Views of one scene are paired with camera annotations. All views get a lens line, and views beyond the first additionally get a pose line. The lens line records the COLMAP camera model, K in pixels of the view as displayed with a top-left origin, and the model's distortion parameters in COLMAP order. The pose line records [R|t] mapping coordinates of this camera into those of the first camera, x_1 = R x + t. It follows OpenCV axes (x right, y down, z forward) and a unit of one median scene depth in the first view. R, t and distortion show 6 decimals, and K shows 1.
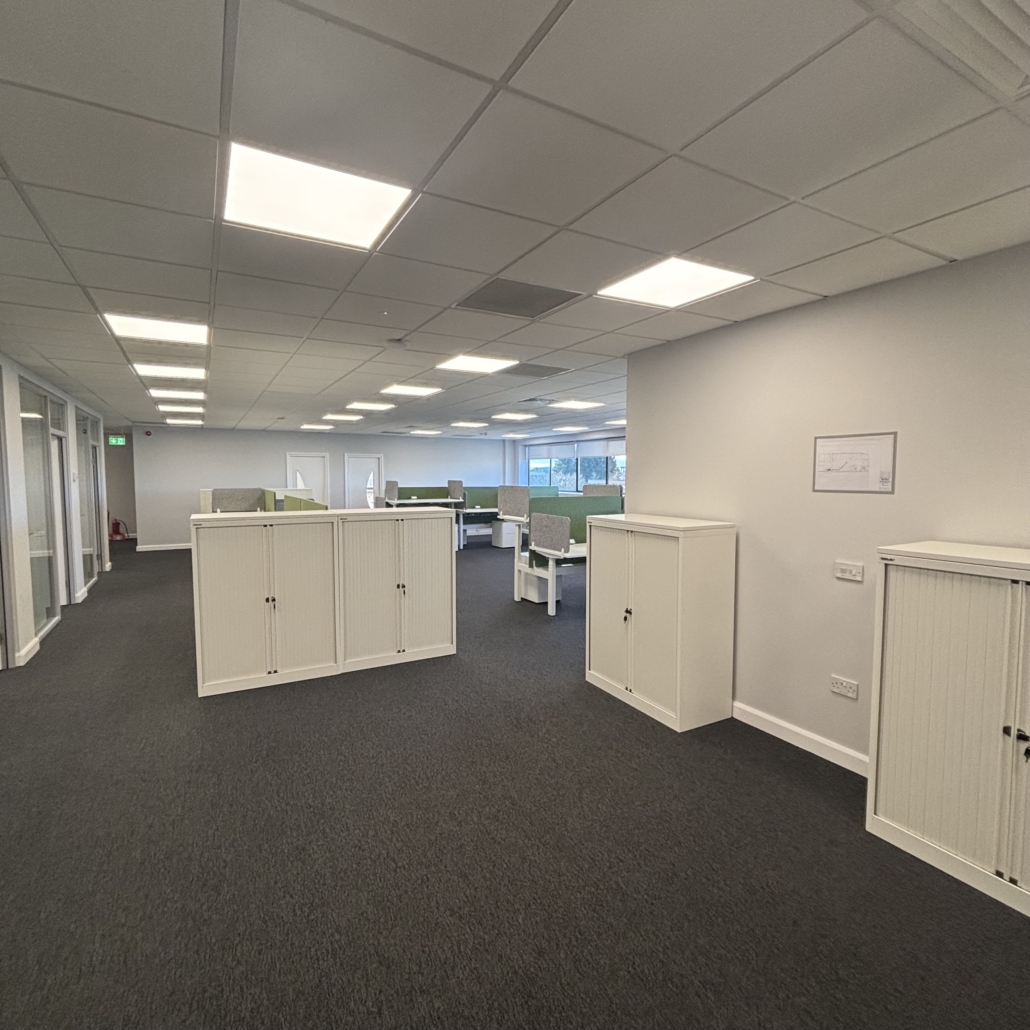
lens RADIAL K [[558.2, 0, 519.7], [0, 558.2, 514.0], [0, 0, 1]] dist [0.013438, -0.014417]
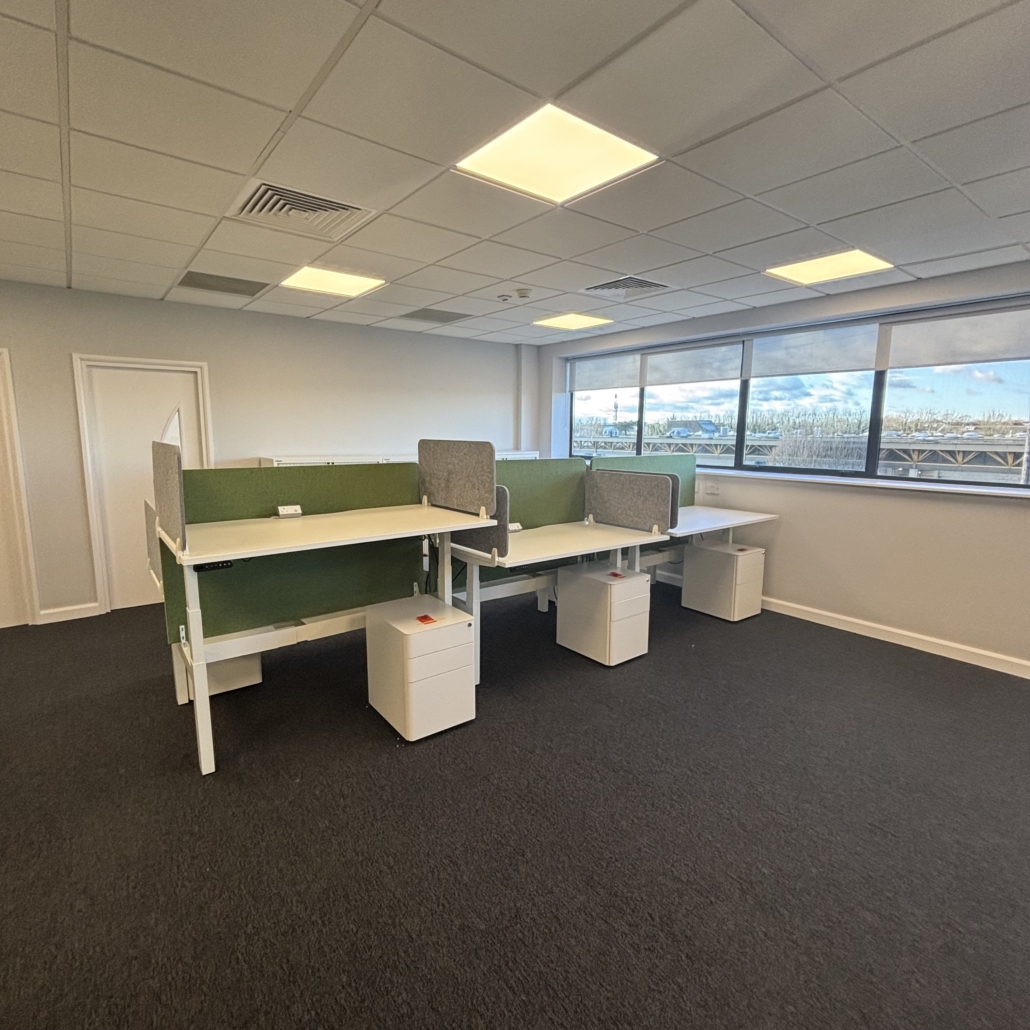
lens RADIAL K [[556.9, 0, 516.8], [0, 556.9, 515.3], [0, 0, 1]] dist [0.026596, -0.033144]
pose [[0.989510, -0.017056, 0.143454, -0.136386], [0.005339, 0.996645, 0.081670, -0.050945], [-0.144366, -0.080047, 0.986281, 0.805402]]
